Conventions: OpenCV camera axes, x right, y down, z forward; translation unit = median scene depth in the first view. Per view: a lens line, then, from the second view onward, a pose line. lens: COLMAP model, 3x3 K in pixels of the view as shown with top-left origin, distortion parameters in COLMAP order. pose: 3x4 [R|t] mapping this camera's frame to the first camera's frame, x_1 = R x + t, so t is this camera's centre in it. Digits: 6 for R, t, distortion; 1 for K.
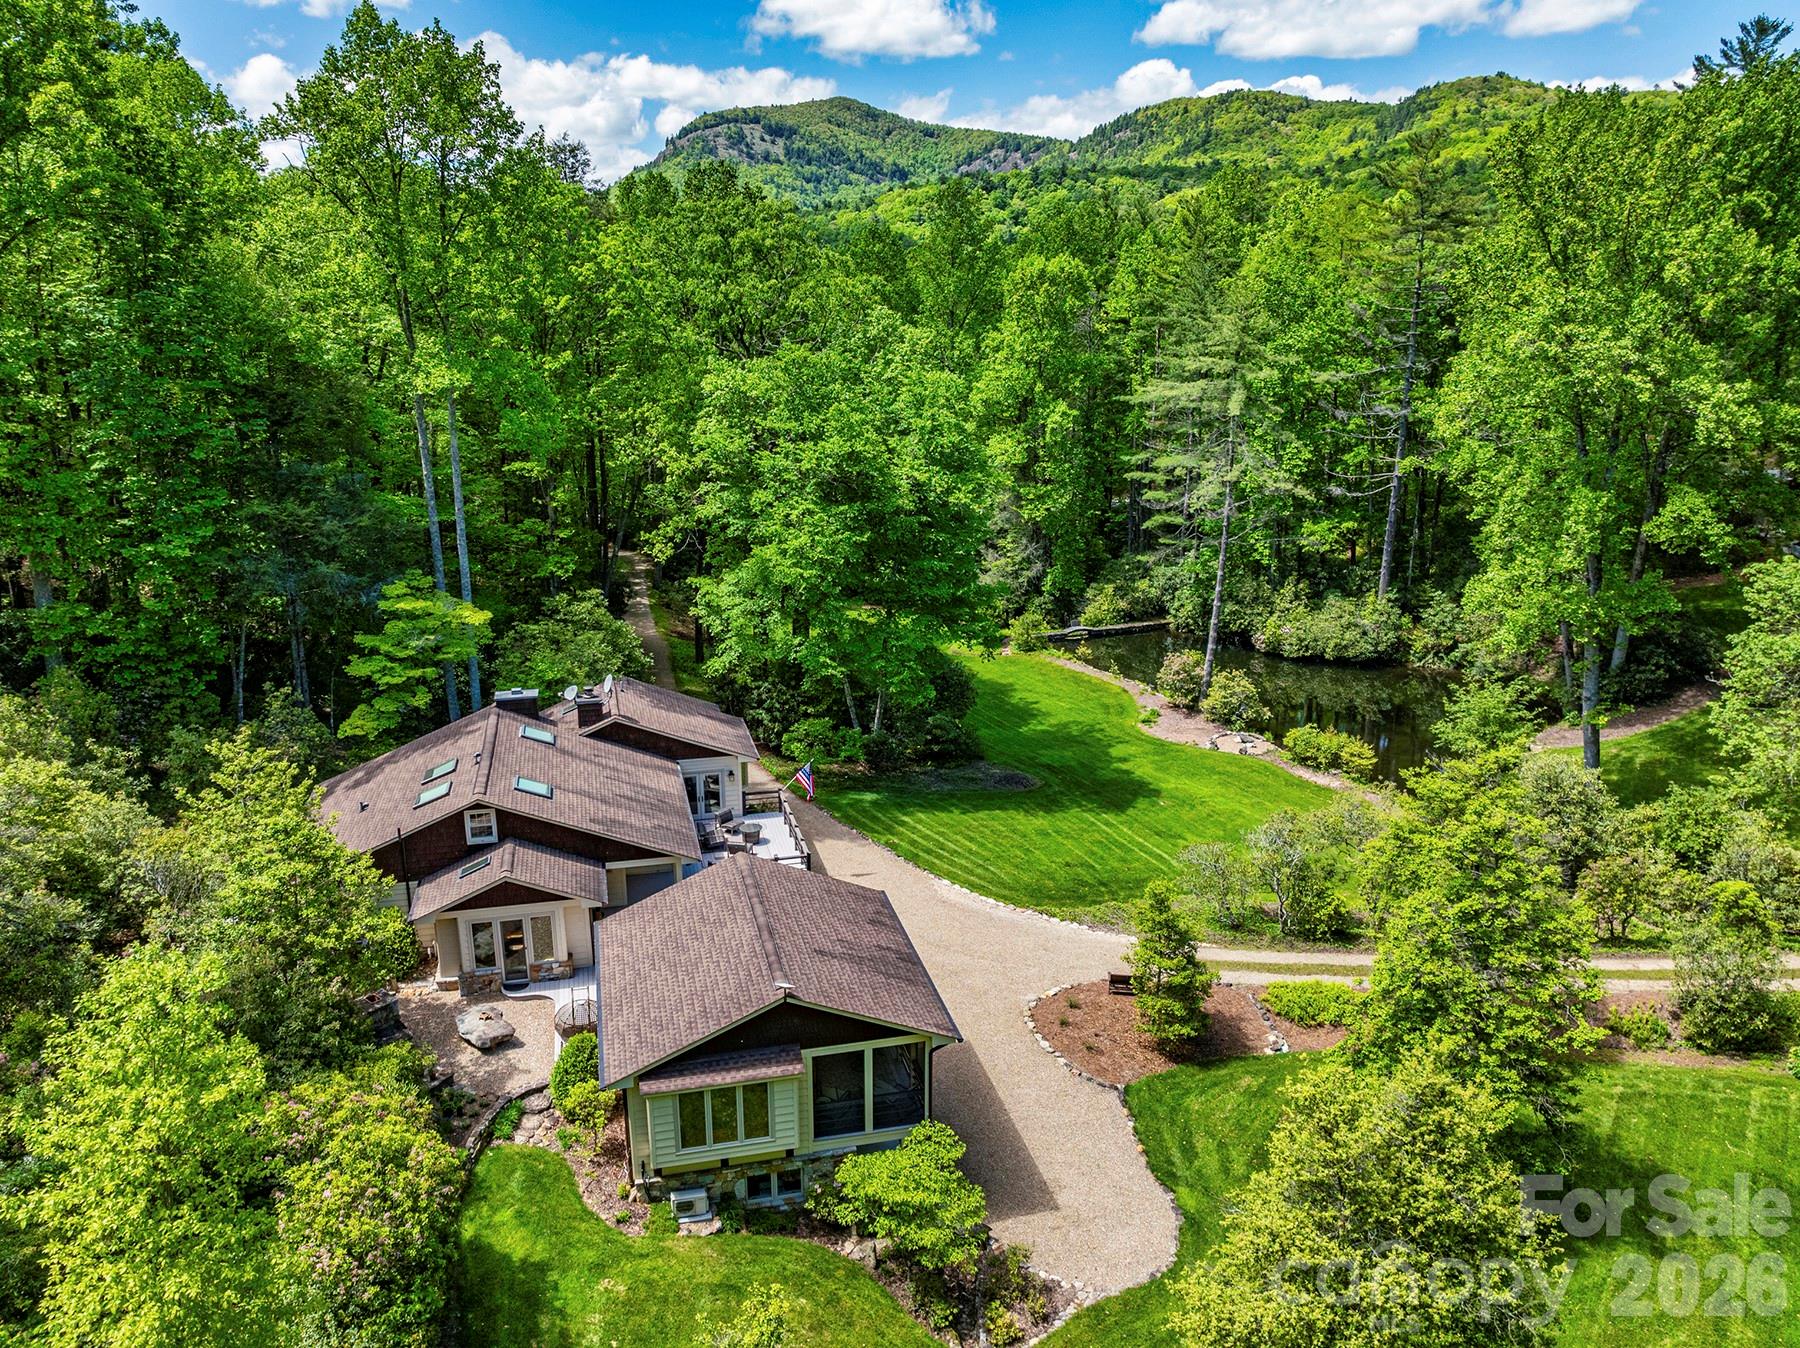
lens RADIAL K [[1287.7, 0, 898.9], [0, 1287.7, 674.1], [0, 0, 1]] dist [-0.031548, -0.008251]
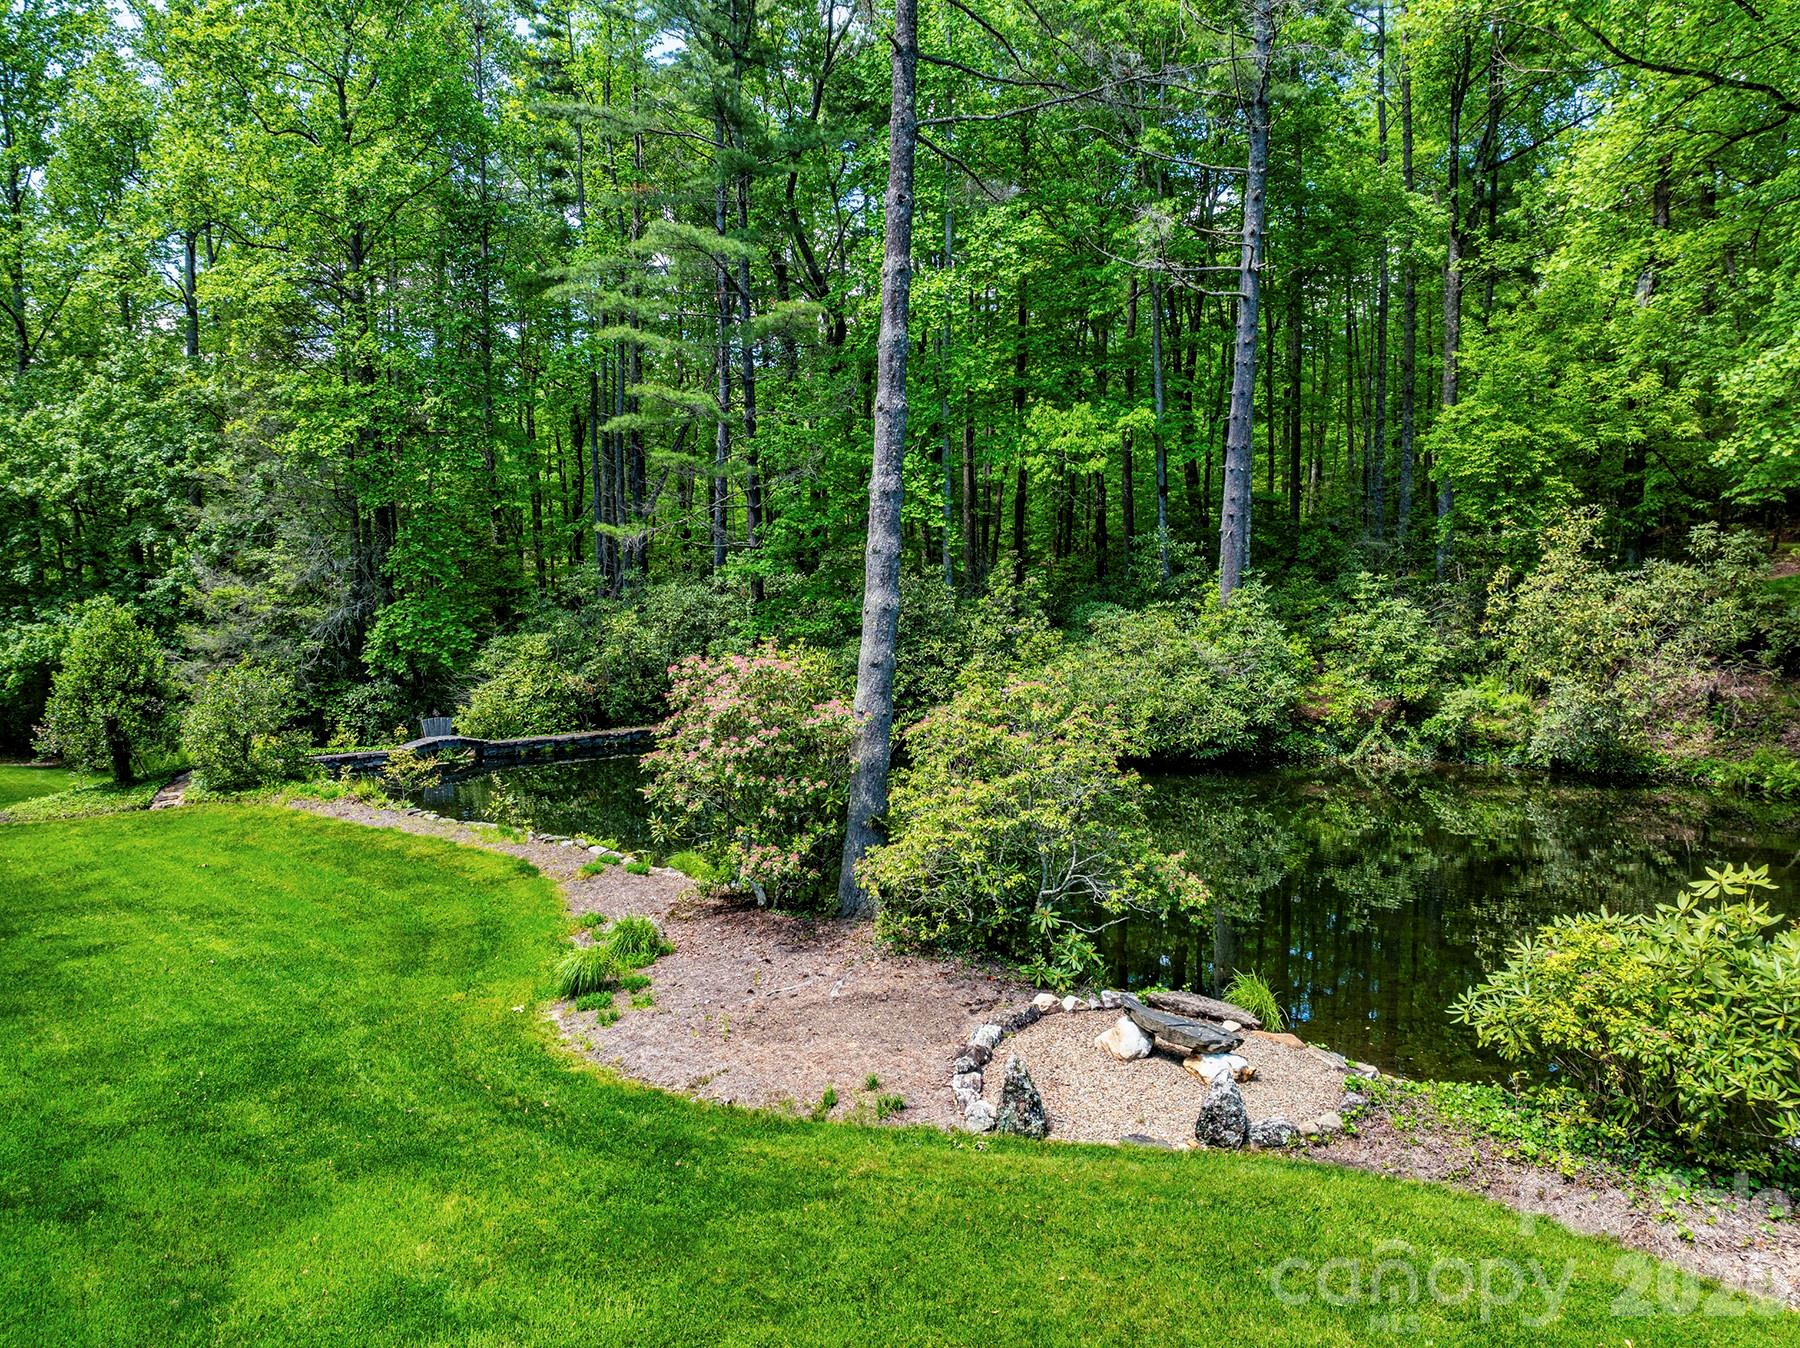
lens RADIAL K [[1287.7, 0, 902.8], [0, 1287.7, 664.8], [0, 0, 1]] dist [-0.031548, -0.008251]
pose [[0.934710, -0.020722, 0.354807, 0.145648], [0.094810, 0.976661, -0.192729, 0.026718], [-0.342532, 0.213785, 0.914859, 0.689973]]
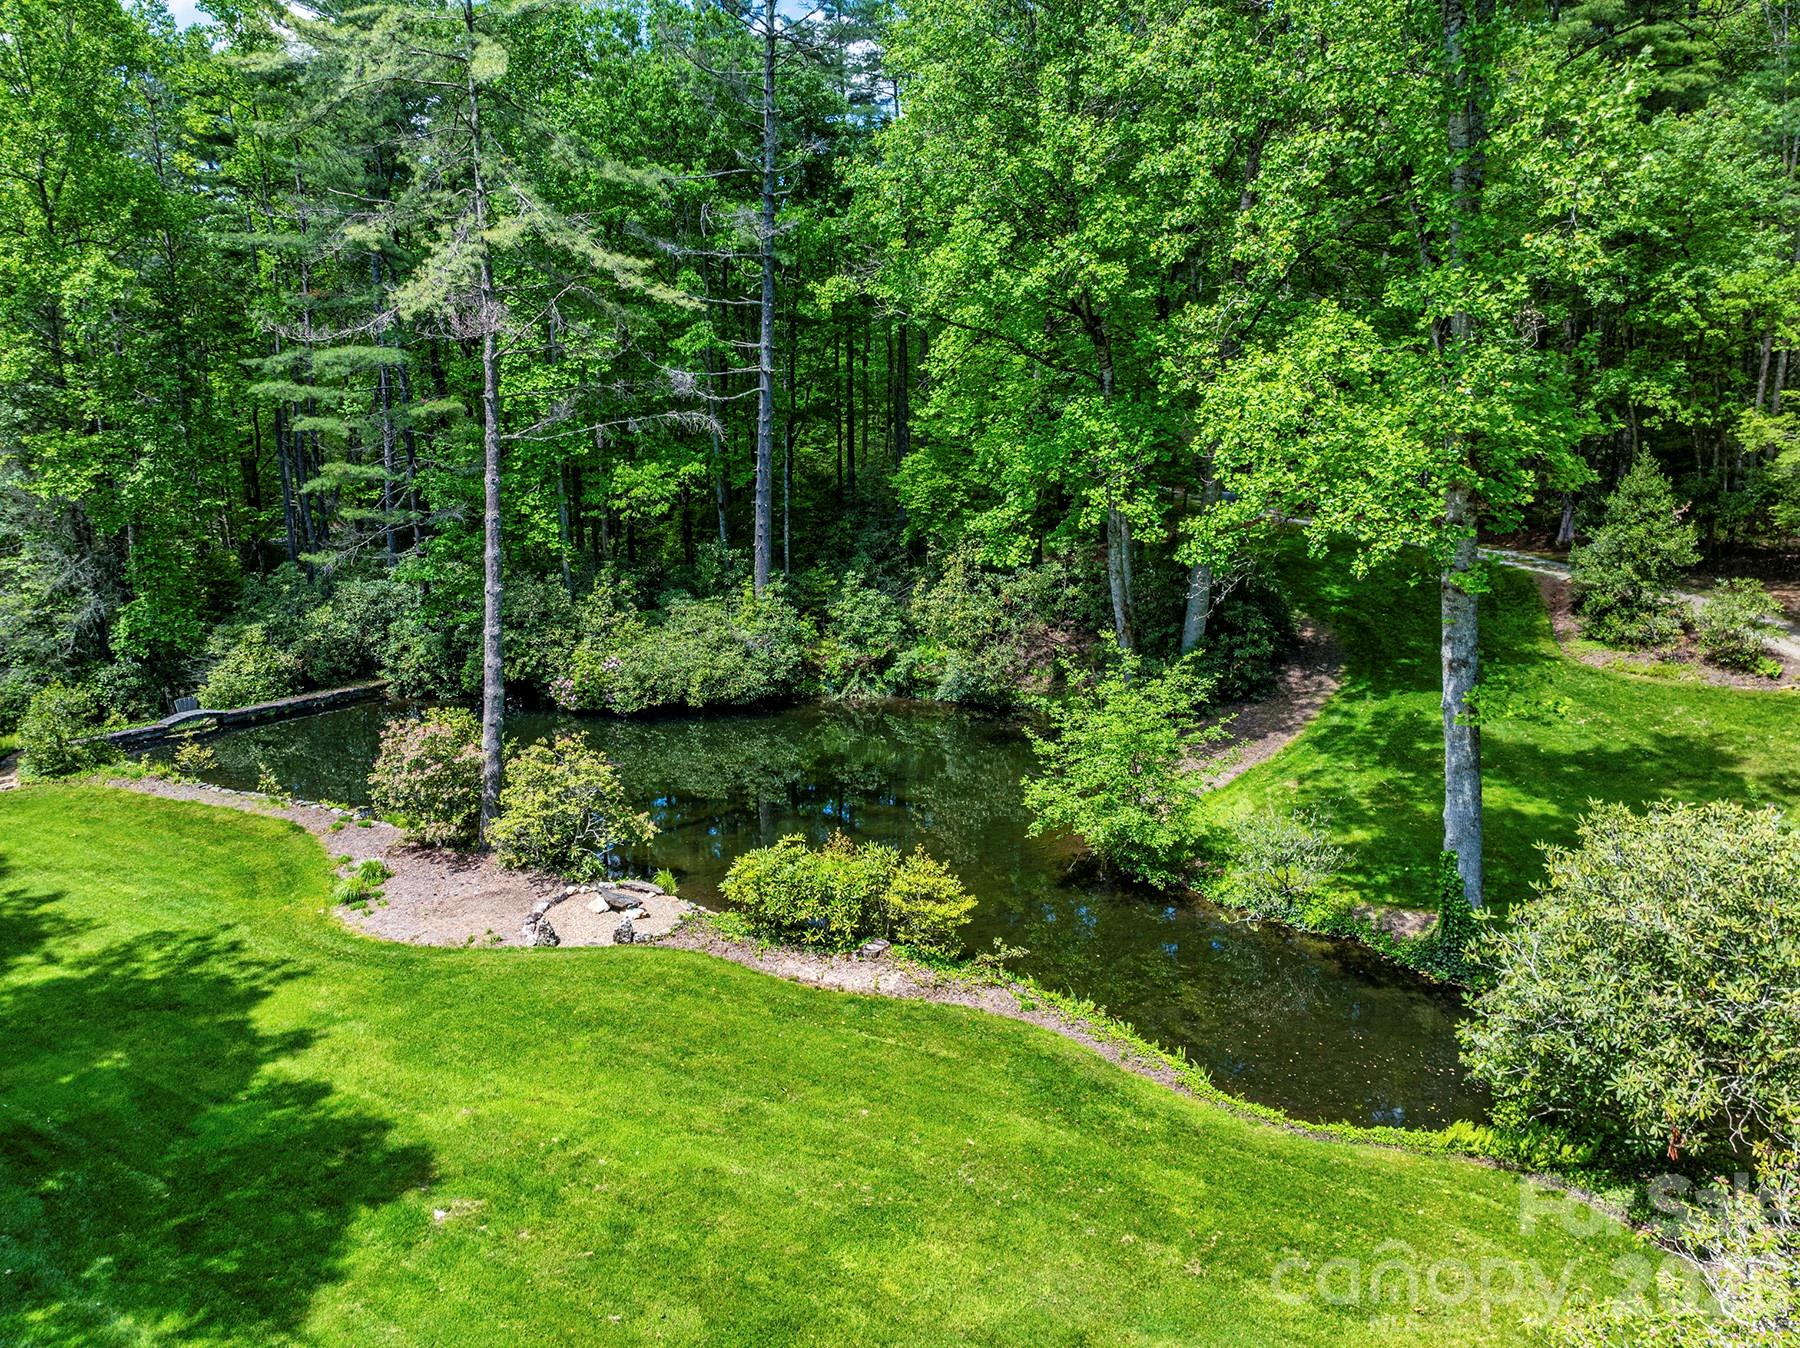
lens RADIAL K [[1287.7, 0, 901.8], [0, 1287.7, 671.0], [0, 0, 1]] dist [-0.031548, -0.008251]
pose [[0.823391, -0.104891, 0.557697, 0.102259], [0.149055, 0.988237, -0.034200, 0.005320], [-0.547549, 0.111288, 0.829340, 0.494481]]
